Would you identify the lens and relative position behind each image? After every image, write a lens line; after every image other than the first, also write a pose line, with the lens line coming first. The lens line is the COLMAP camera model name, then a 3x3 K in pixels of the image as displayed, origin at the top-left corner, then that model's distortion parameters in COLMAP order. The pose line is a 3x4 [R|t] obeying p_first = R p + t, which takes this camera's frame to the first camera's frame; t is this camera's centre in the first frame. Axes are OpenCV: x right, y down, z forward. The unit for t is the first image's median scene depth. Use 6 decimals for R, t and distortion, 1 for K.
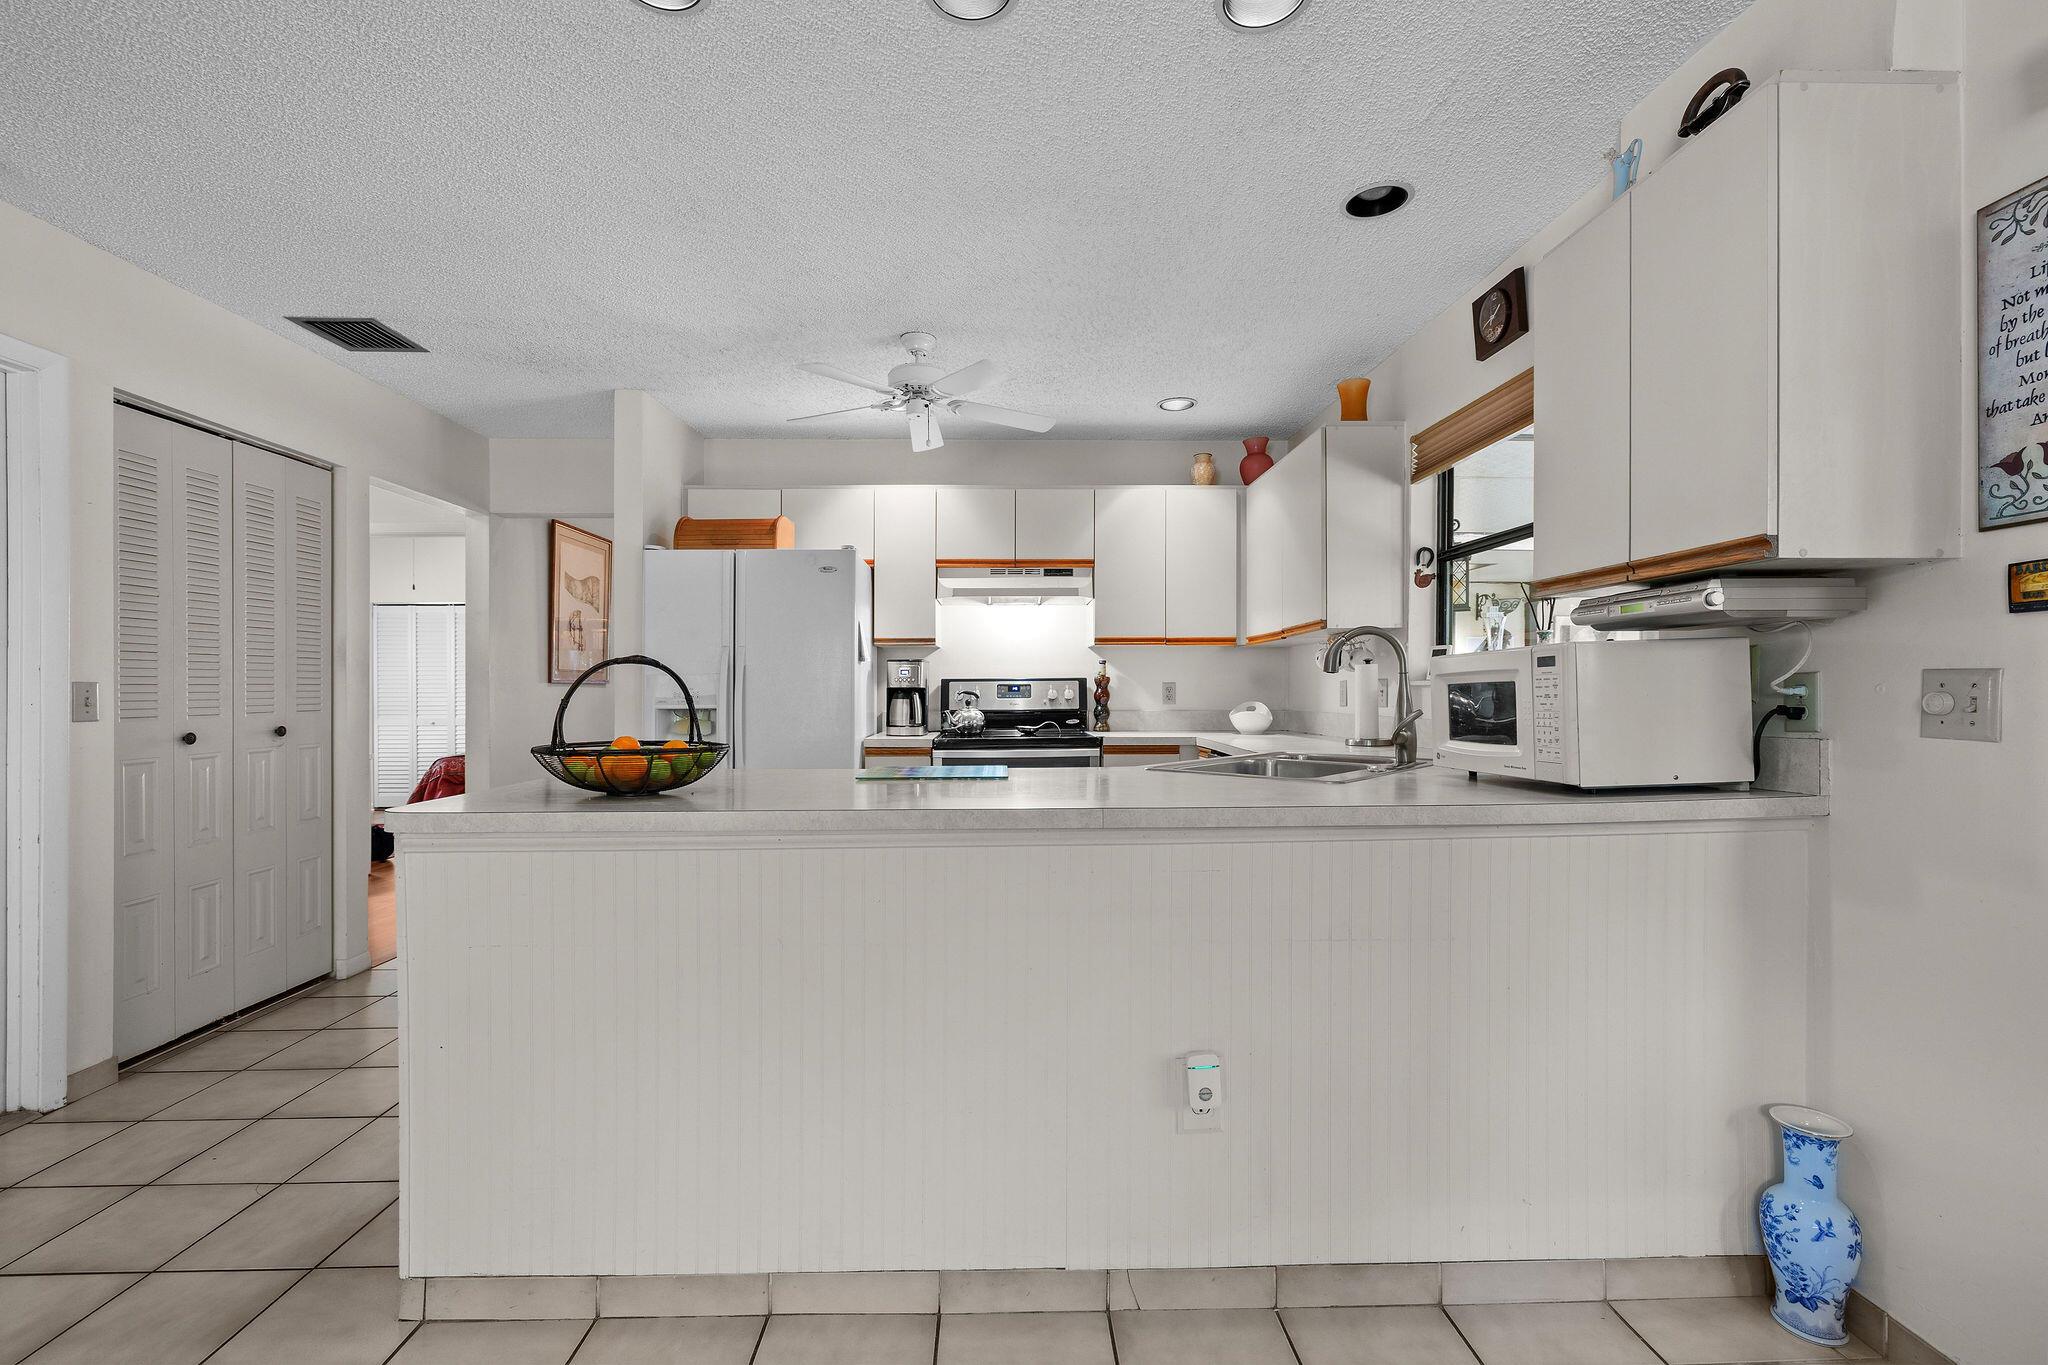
lens RADIAL K [[861.0, 0, 1028.7], [0, 861.0, 684.6], [0, 0, 1]] dist [0.001692, -0.000351]
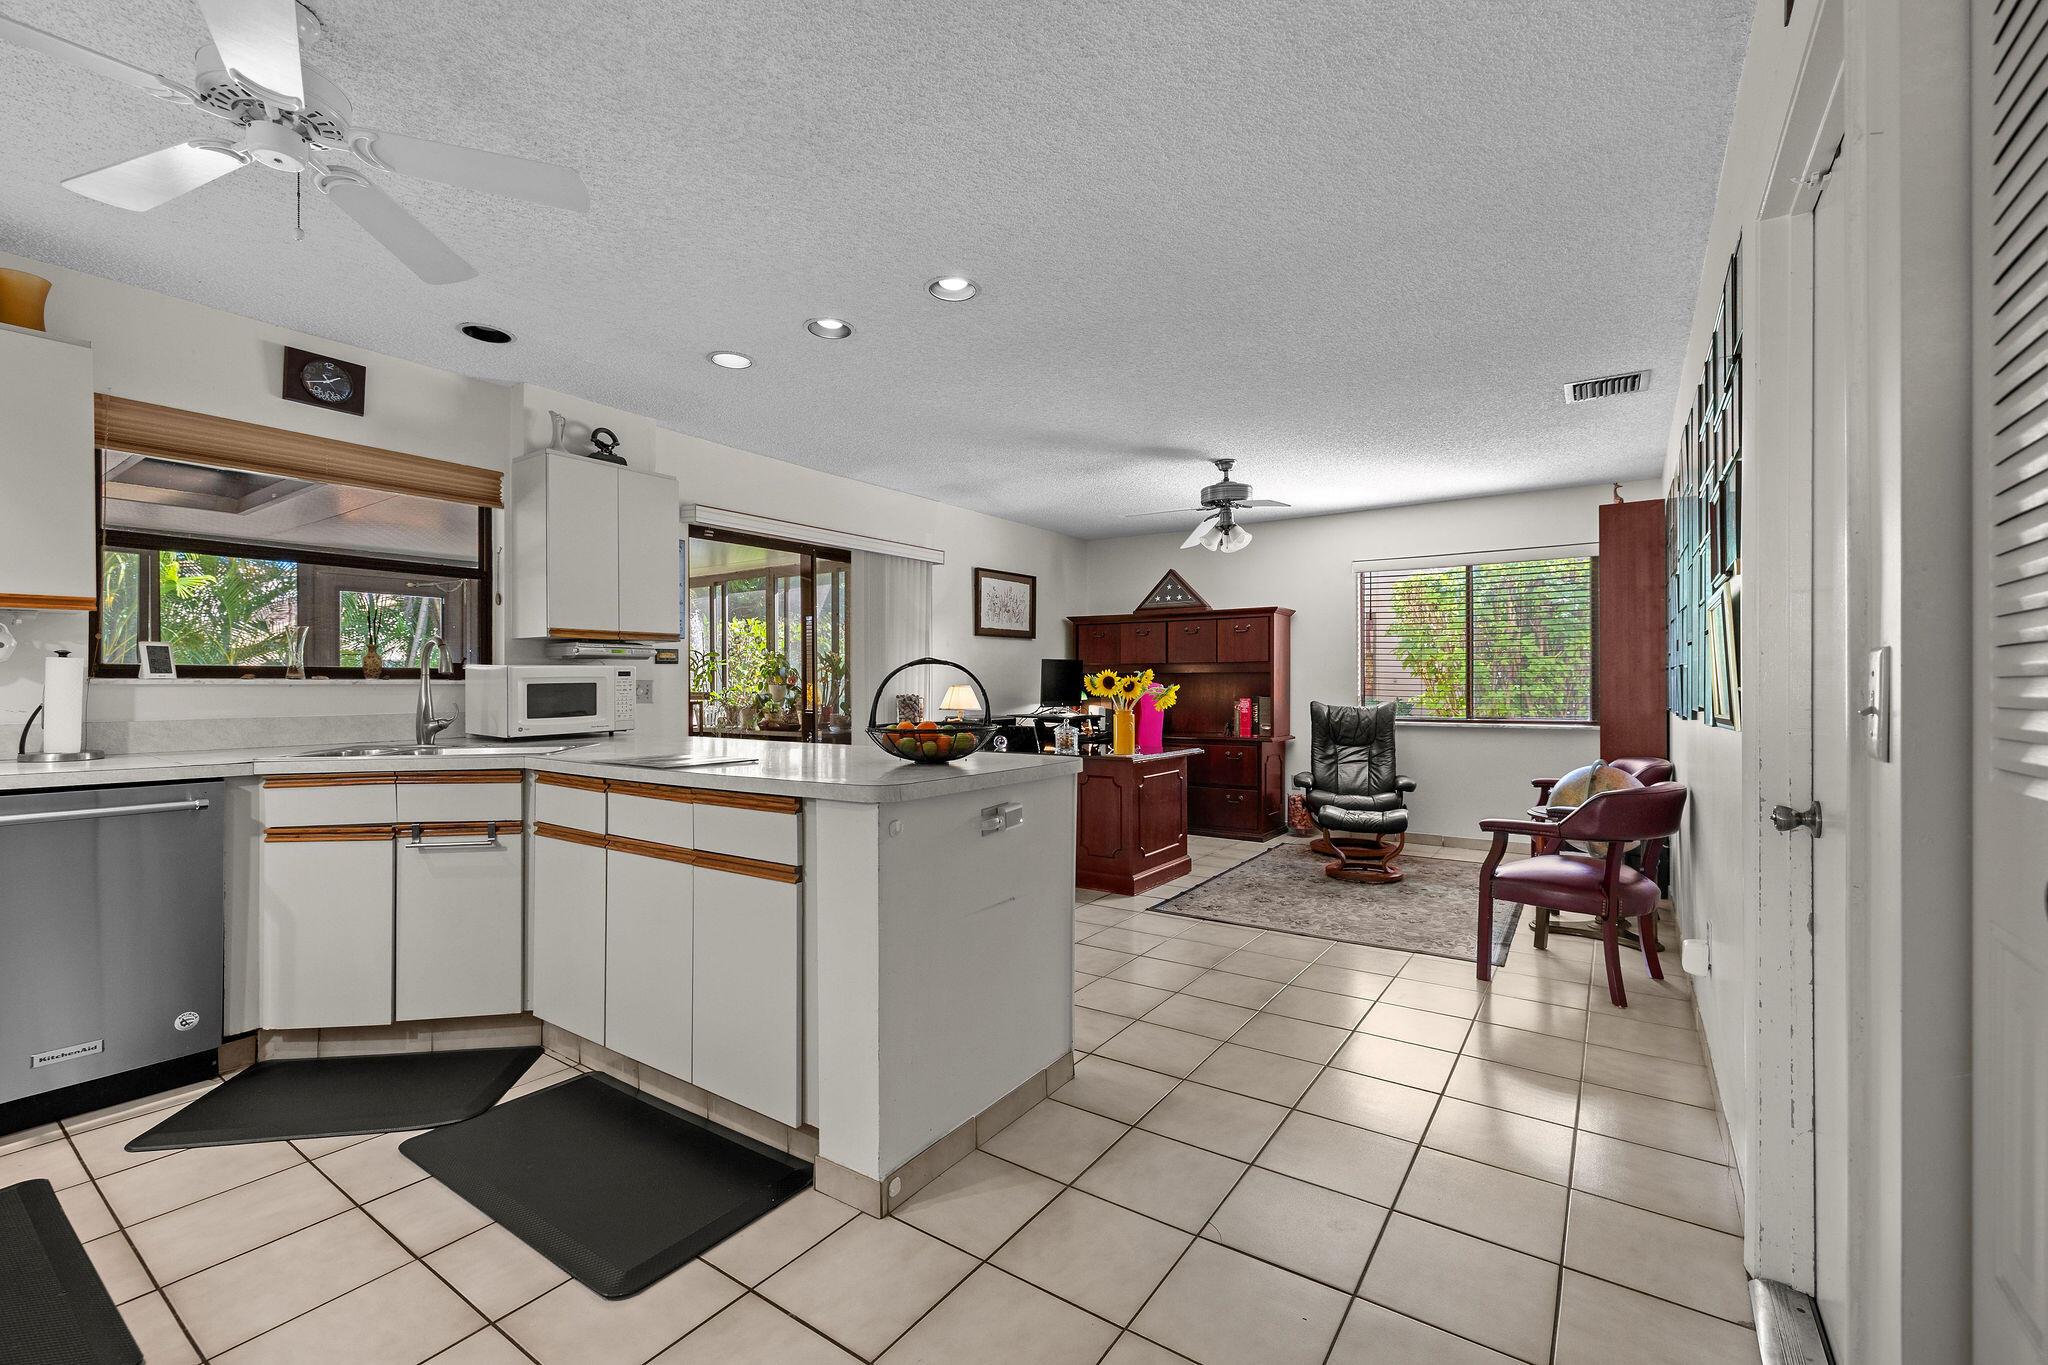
lens RADIAL K [[850.1, 0, 1019.8], [0, 850.1, 682.8], [0, 0, 1]] dist [0.003089, -0.000014]
pose [[-0.801652, 0.009188, 0.597720, -0.651477], [0.003501, 0.999937, -0.010675, 0.009349], [-0.597780, -0.006466, -0.801634, 0.933285]]
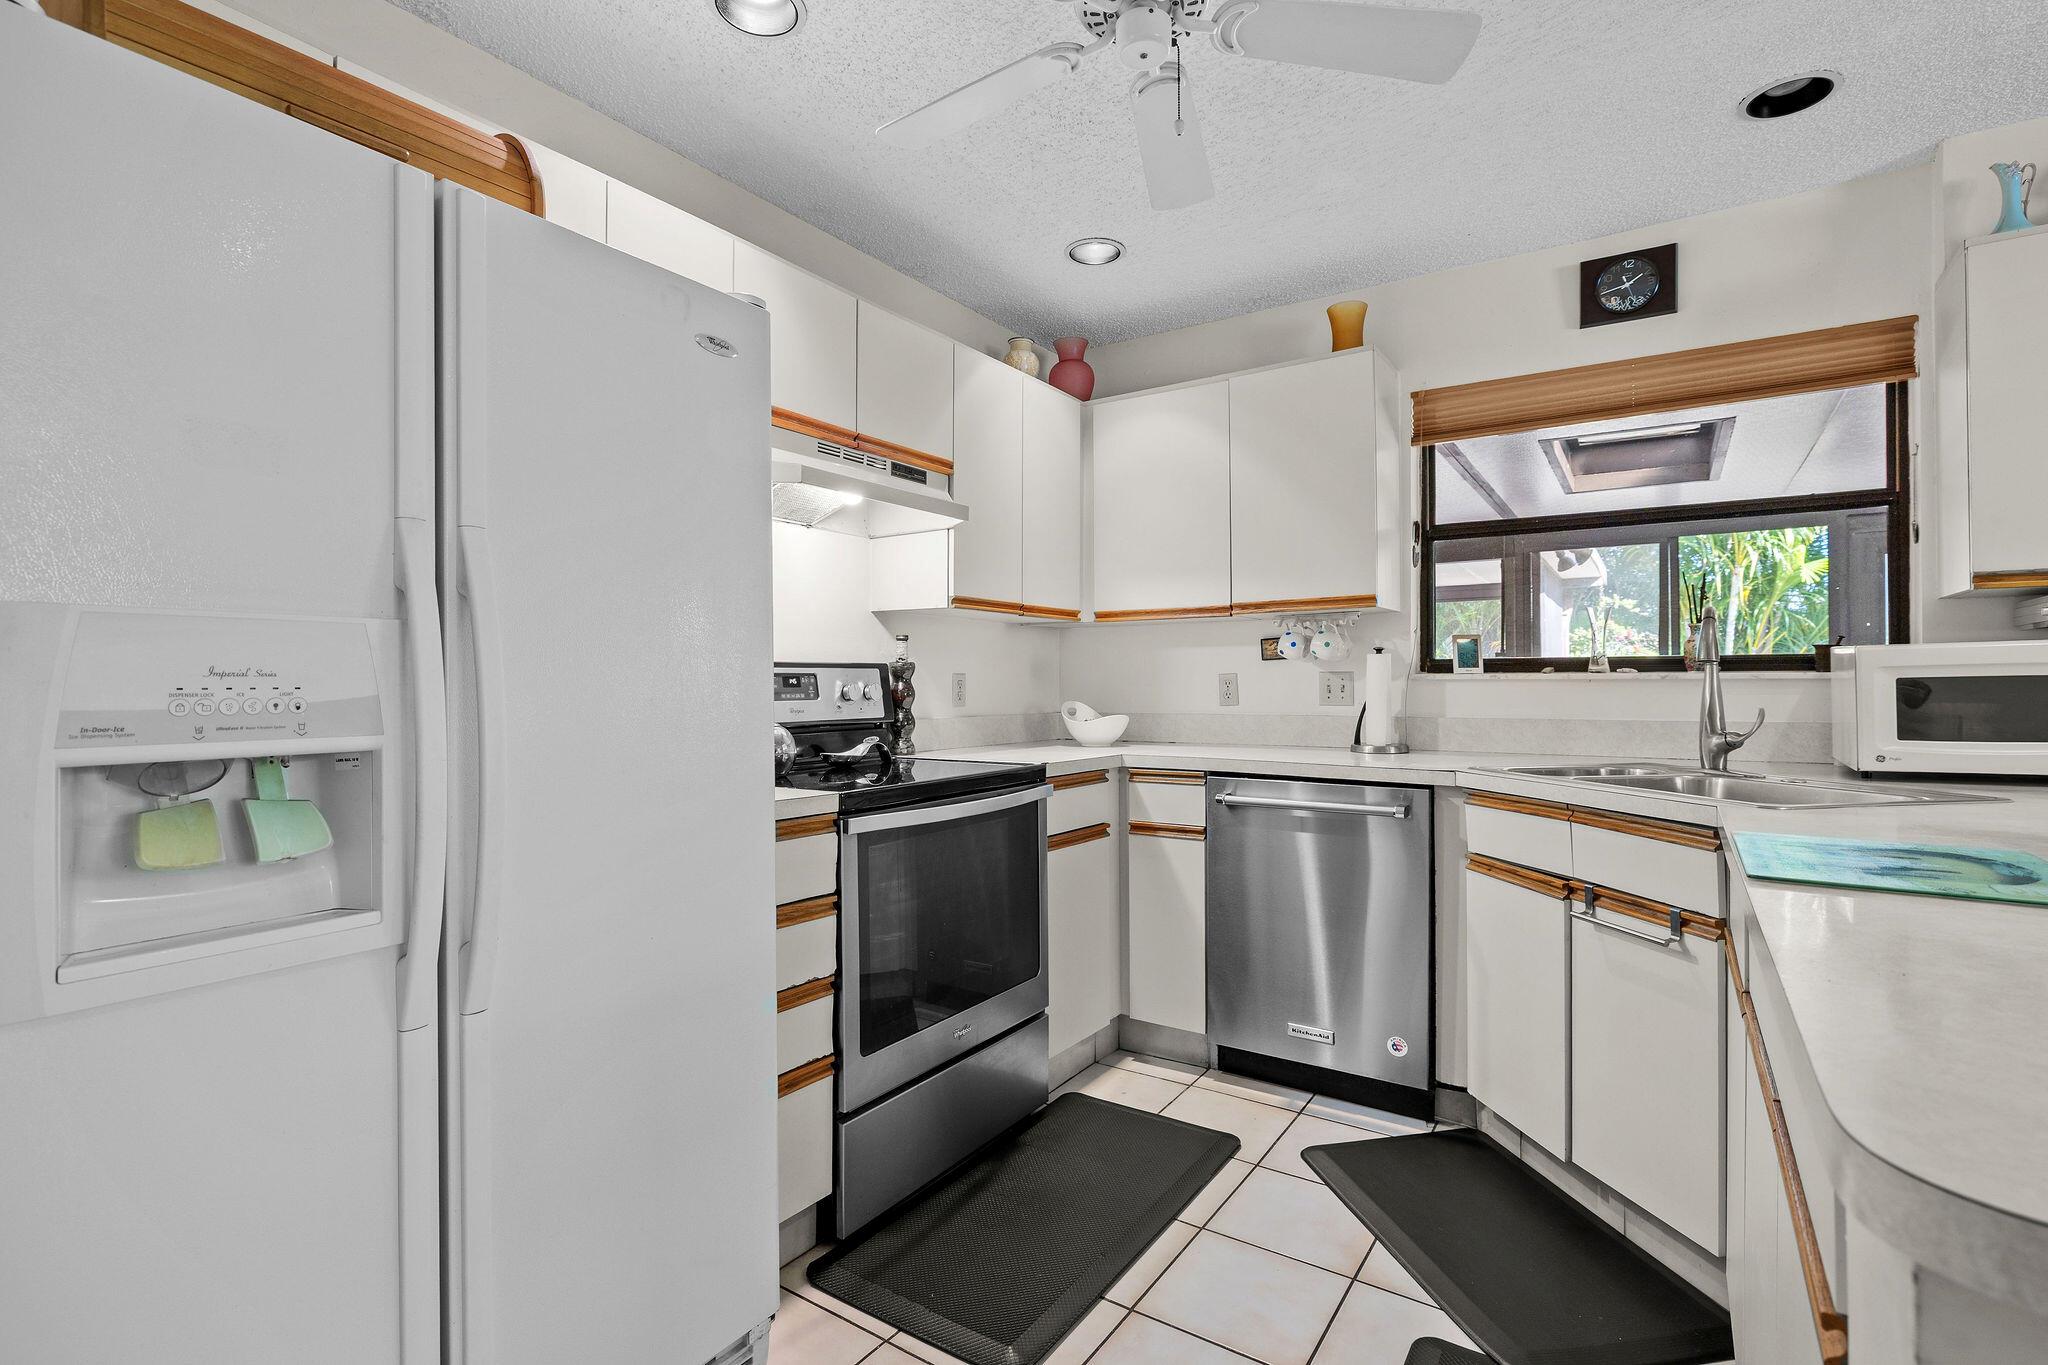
lens RADIAL K [[954.8, 0, 1026.0], [0, 954.8, 676.7], [0, 0, 1]] dist [0.000651, 0.000555]
pose [[0.576000, 0.009548, 0.817394, -0.463291], [-0.006006, 0.999954, -0.007448, 0.005909], [-0.817428, -0.000619, 0.576031, 0.636049]]
